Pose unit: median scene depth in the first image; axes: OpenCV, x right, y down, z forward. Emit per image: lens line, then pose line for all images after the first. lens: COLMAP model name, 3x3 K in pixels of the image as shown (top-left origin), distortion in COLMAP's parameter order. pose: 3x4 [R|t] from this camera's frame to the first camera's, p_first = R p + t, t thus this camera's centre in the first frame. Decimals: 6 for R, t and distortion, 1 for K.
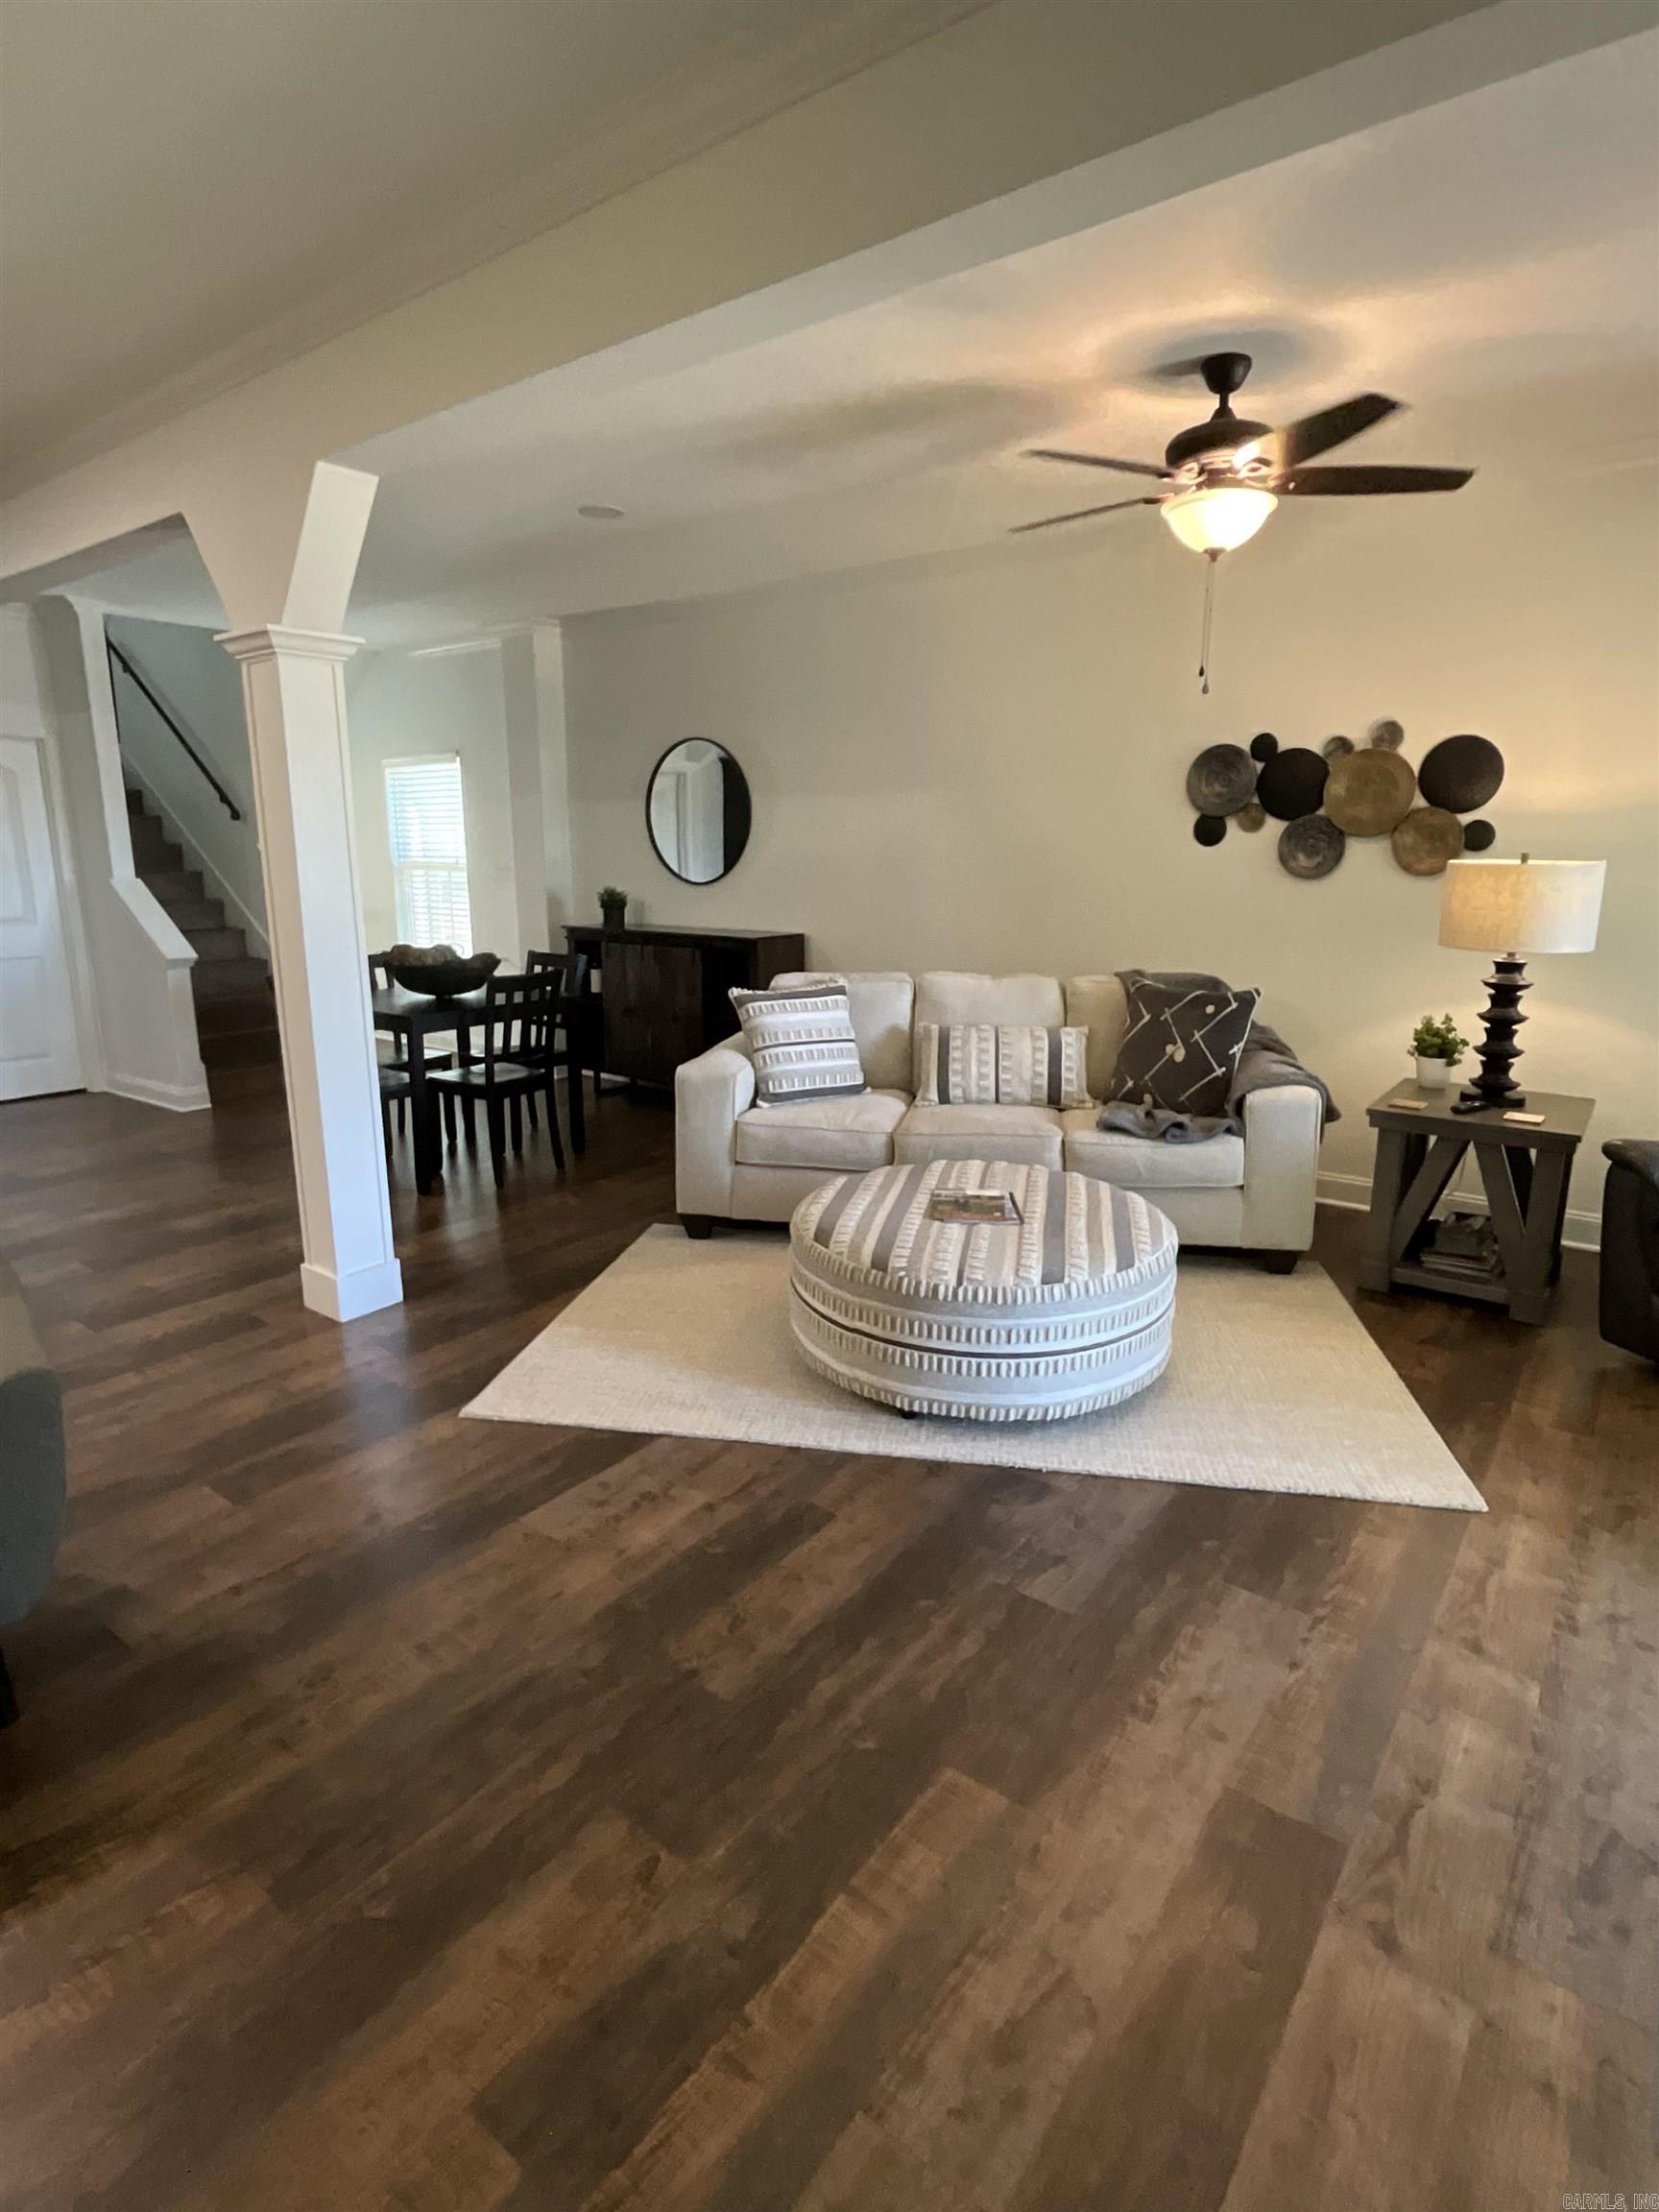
lens RADIAL K [[1136.5, 0, 834.9], [0, 1136.5, 1102.9], [0, 0, 1]] dist [-0.005746, 0.001774]
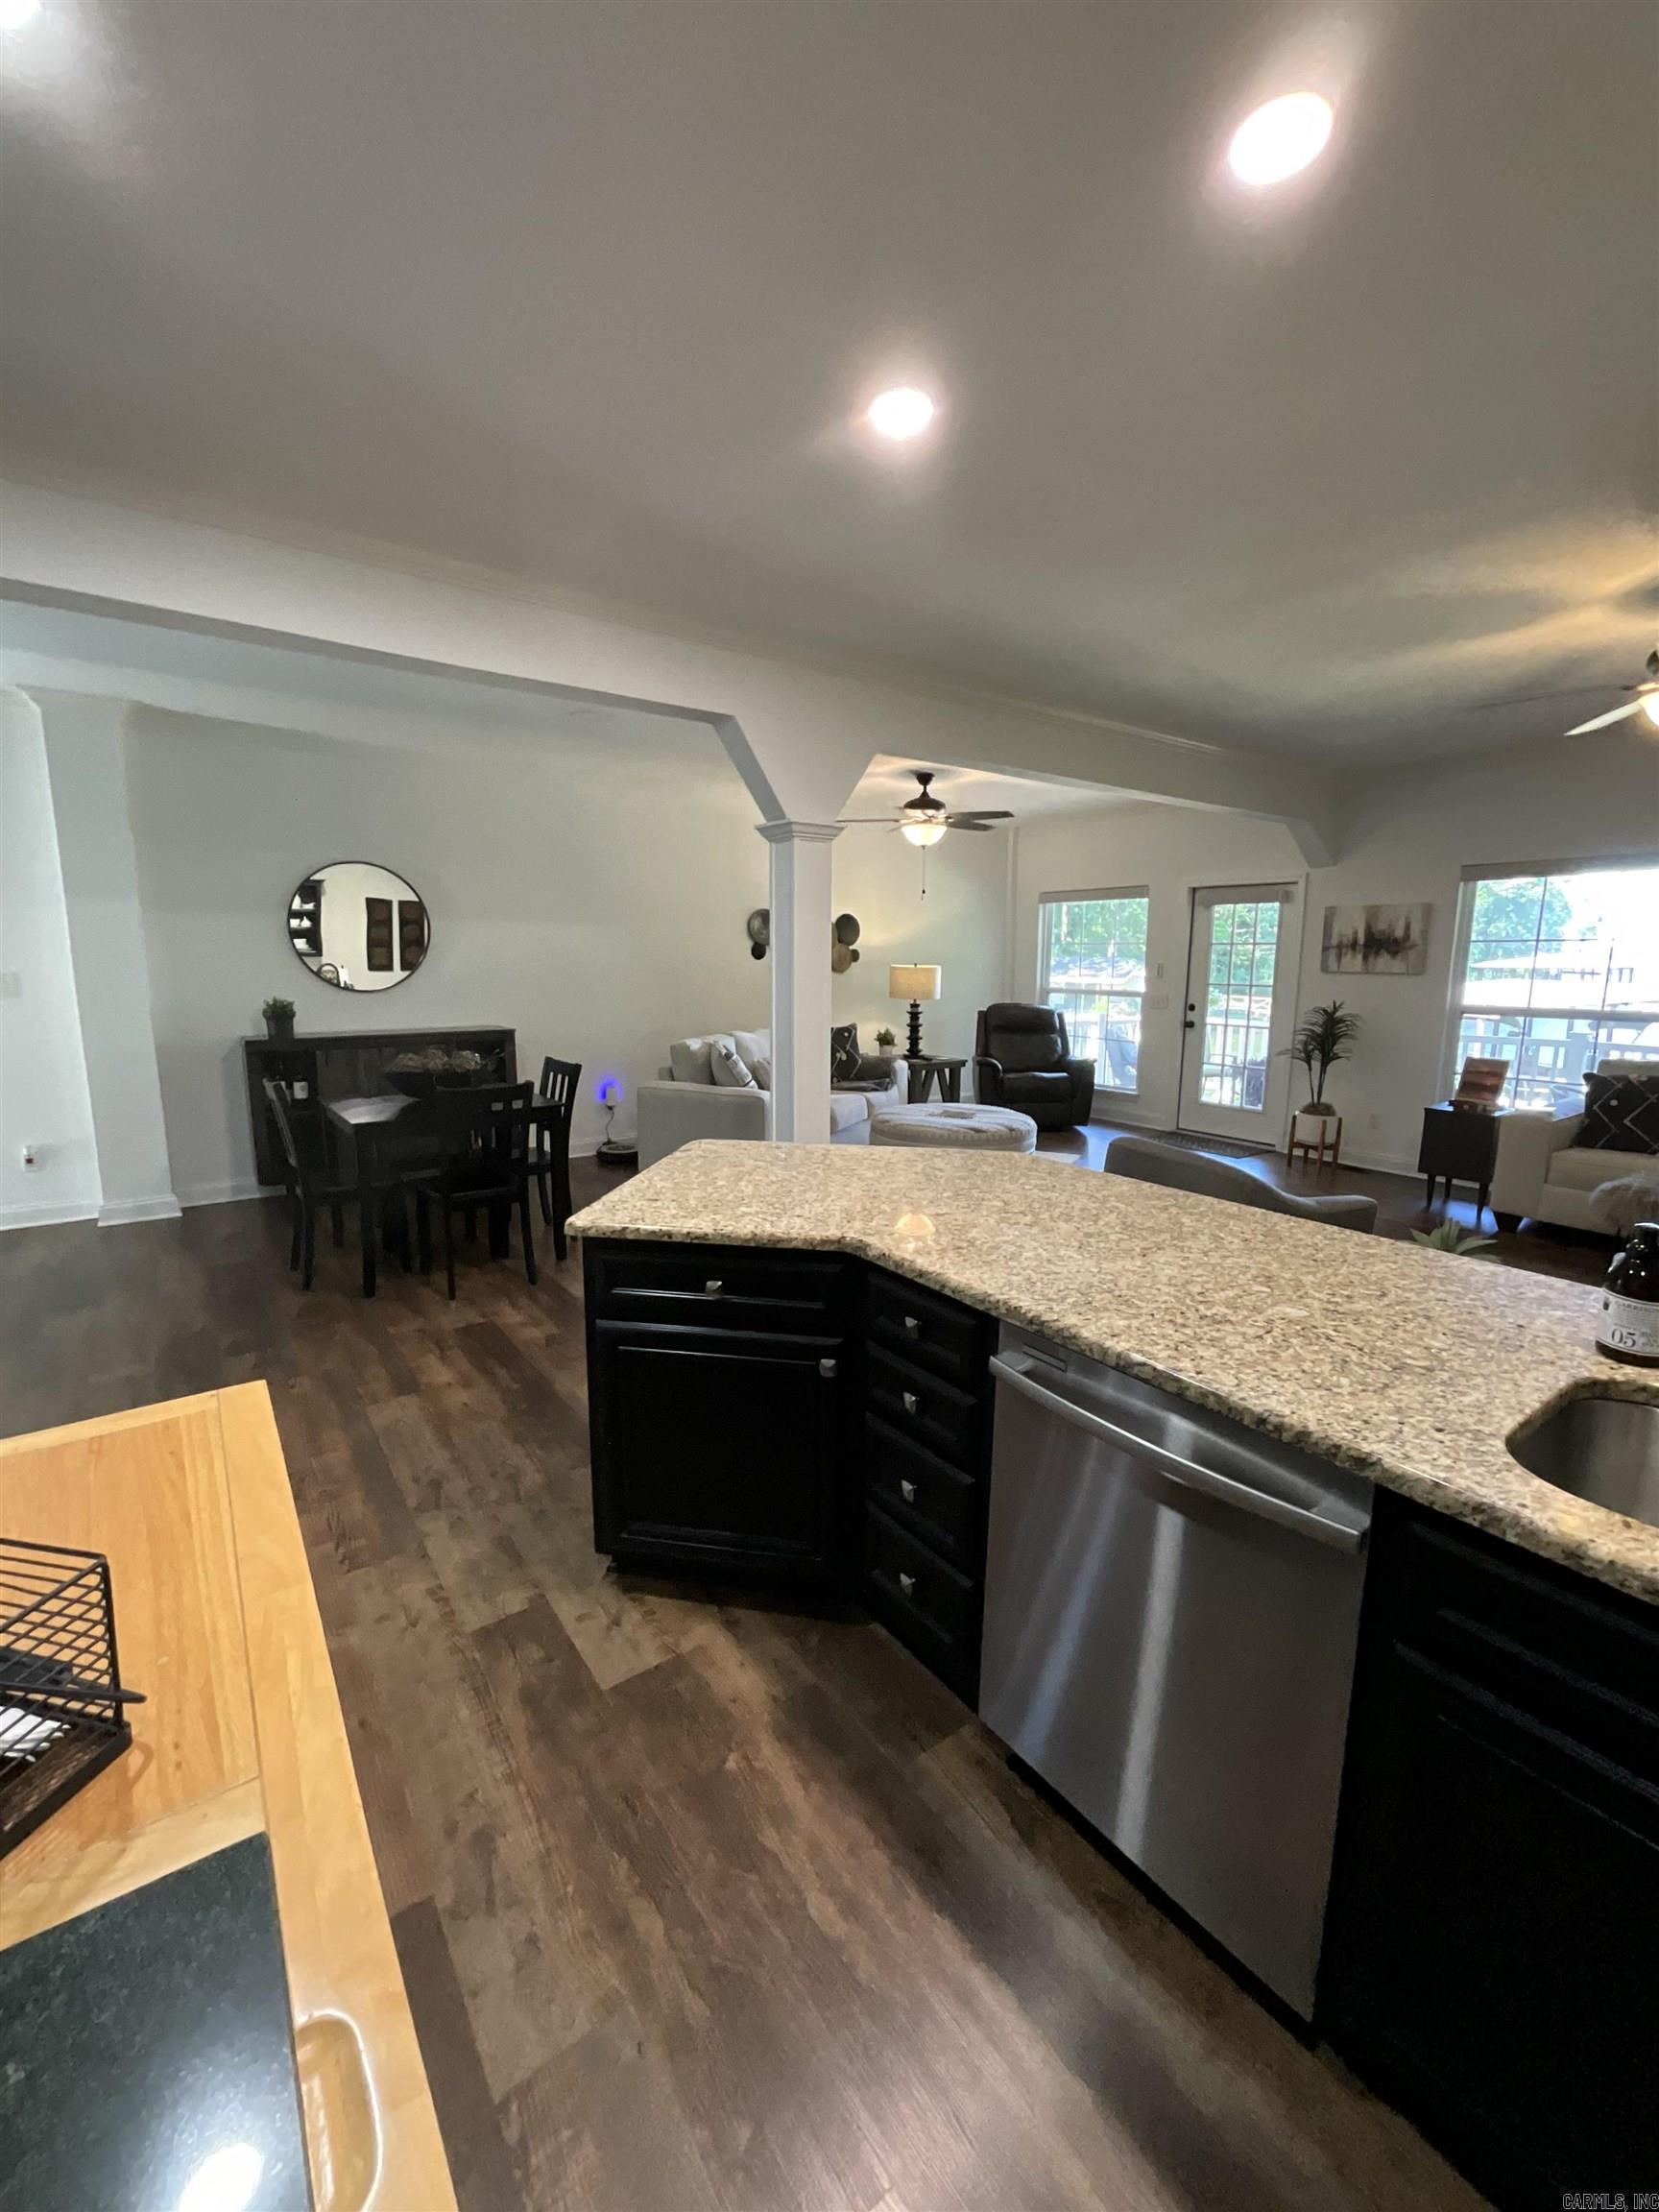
lens RADIAL K [[897.8, 0, 833.8], [0, 897.8, 1109.7], [0, 0, 1]] dist [-0.002594, -0.000318]
pose [[0.285489, -0.157522, 0.945348, -1.280930], [0.205054, 0.973597, 0.100304, -0.115477], [-0.936189, 0.165212, 0.310252, 0.499034]]
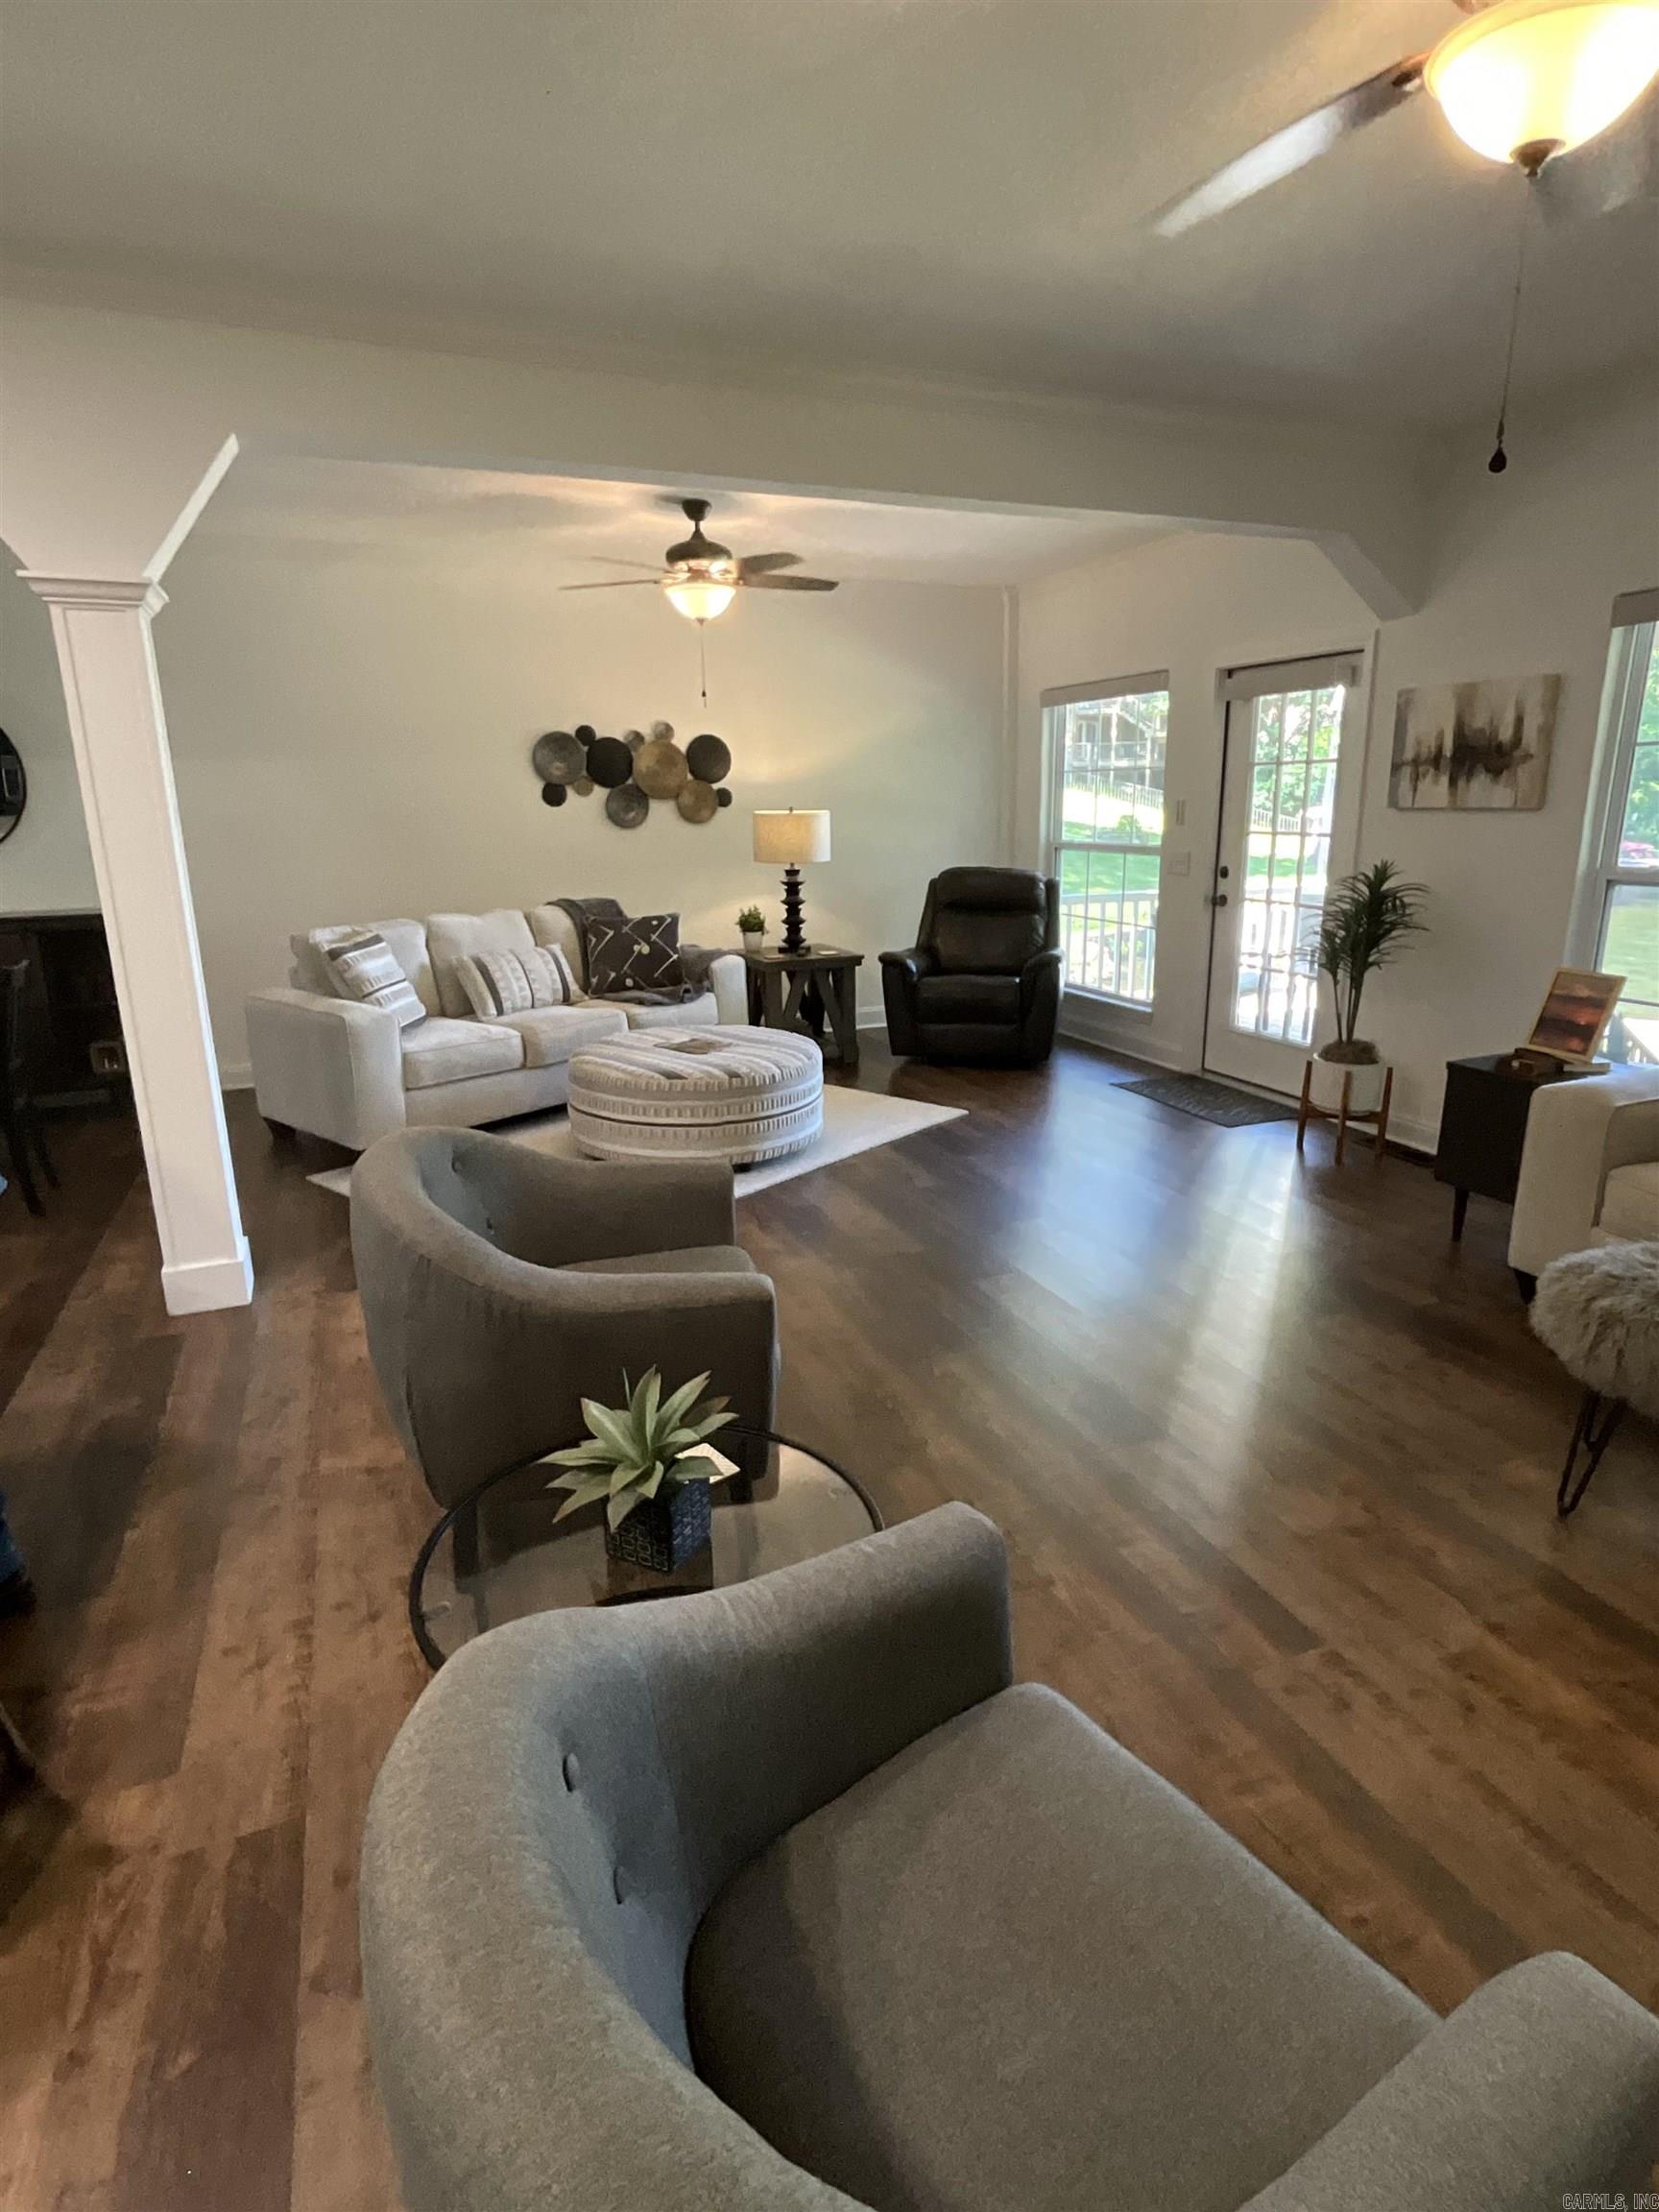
lens RADIAL K [[1136.5, 0, 832.3], [0, 1136.5, 1104.1], [0, 0, 1]] dist [-0.005746, 0.001774]
pose [[0.506350, -0.228007, 0.831638, -0.802210], [0.205182, 0.968569, 0.140622, -0.005937], [-0.837562, 0.099433, 0.537218, 0.035345]]
